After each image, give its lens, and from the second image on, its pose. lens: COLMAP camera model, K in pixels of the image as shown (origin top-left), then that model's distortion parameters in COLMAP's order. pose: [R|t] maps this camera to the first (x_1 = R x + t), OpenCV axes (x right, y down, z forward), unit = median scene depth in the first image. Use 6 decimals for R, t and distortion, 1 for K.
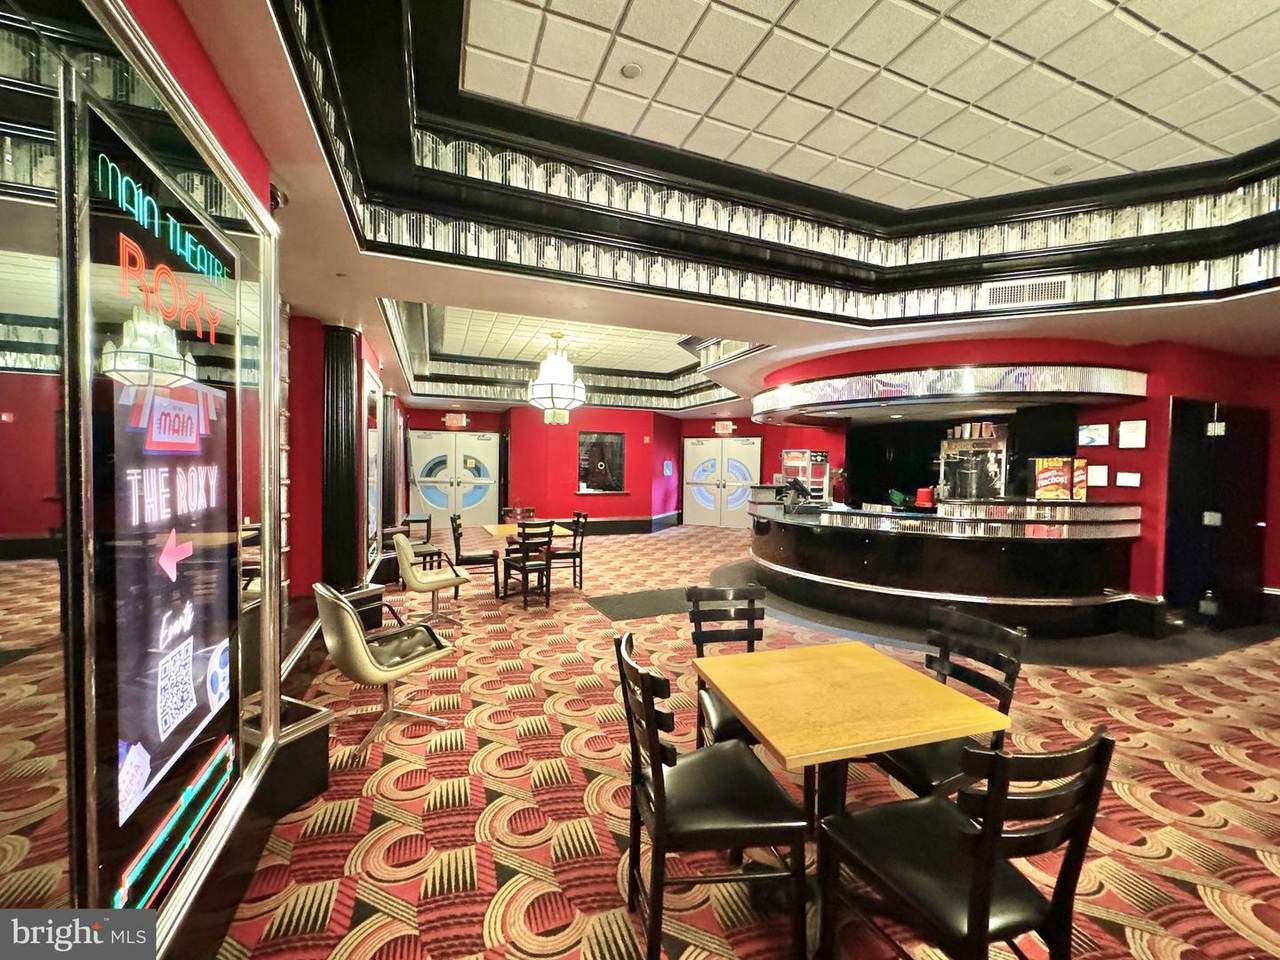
lens RADIAL K [[520.3, 0, 640.9], [0, 520.3, 479.7], [0, 0, 1]] dist [0.002417, 0.000159]
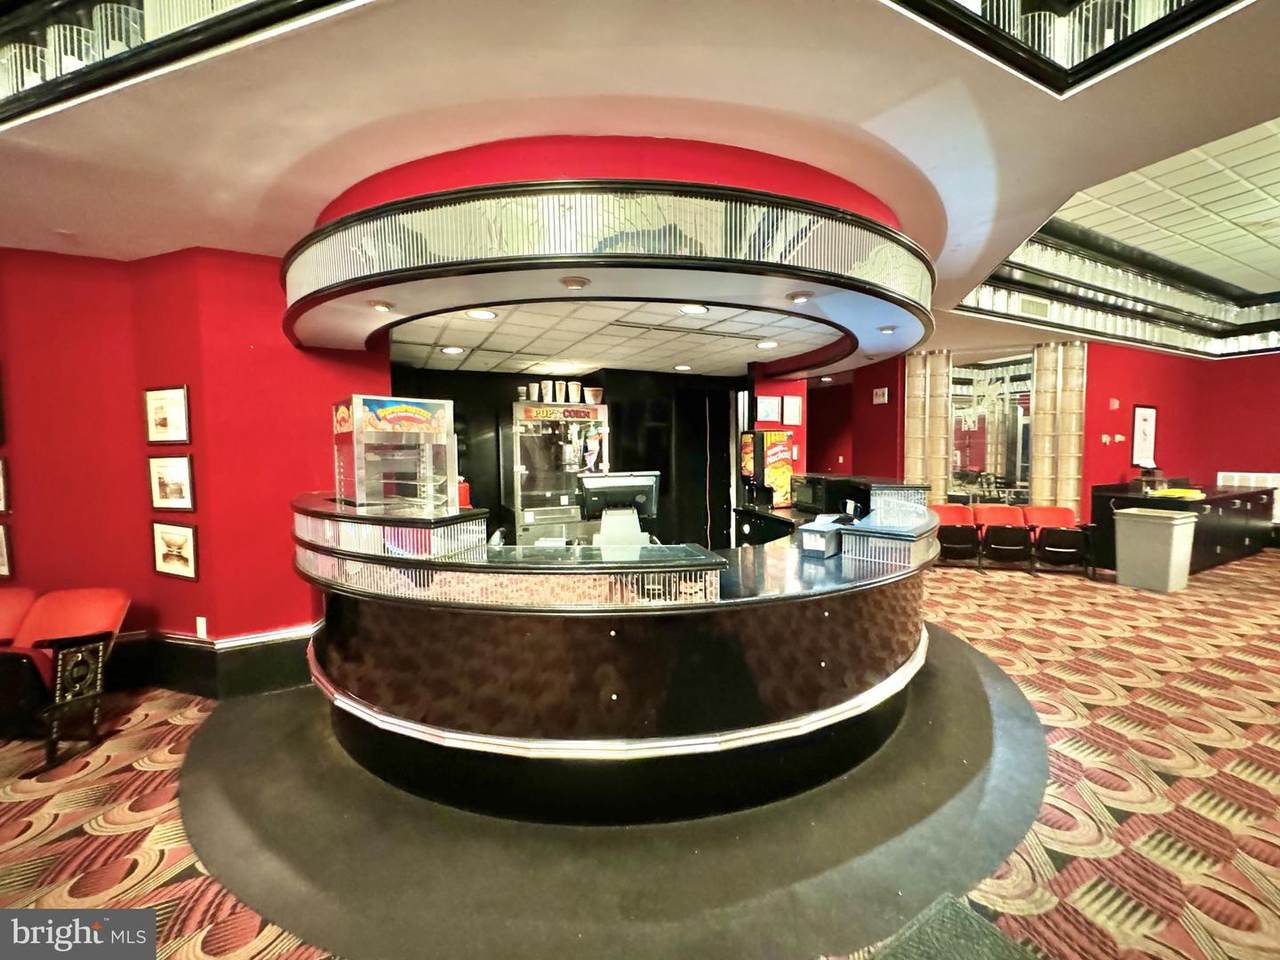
lens RADIAL K [[520.3, 0, 641.8], [0, 520.3, 480.0], [0, 0, 1]] dist [0.002417, 0.000159]
pose [[-0.114015, -0.074693, 0.990667, -0.051979], [0.046473, 0.995677, 0.080420, -0.030376], [-0.992391, 0.055208, -0.110051, 1.004606]]
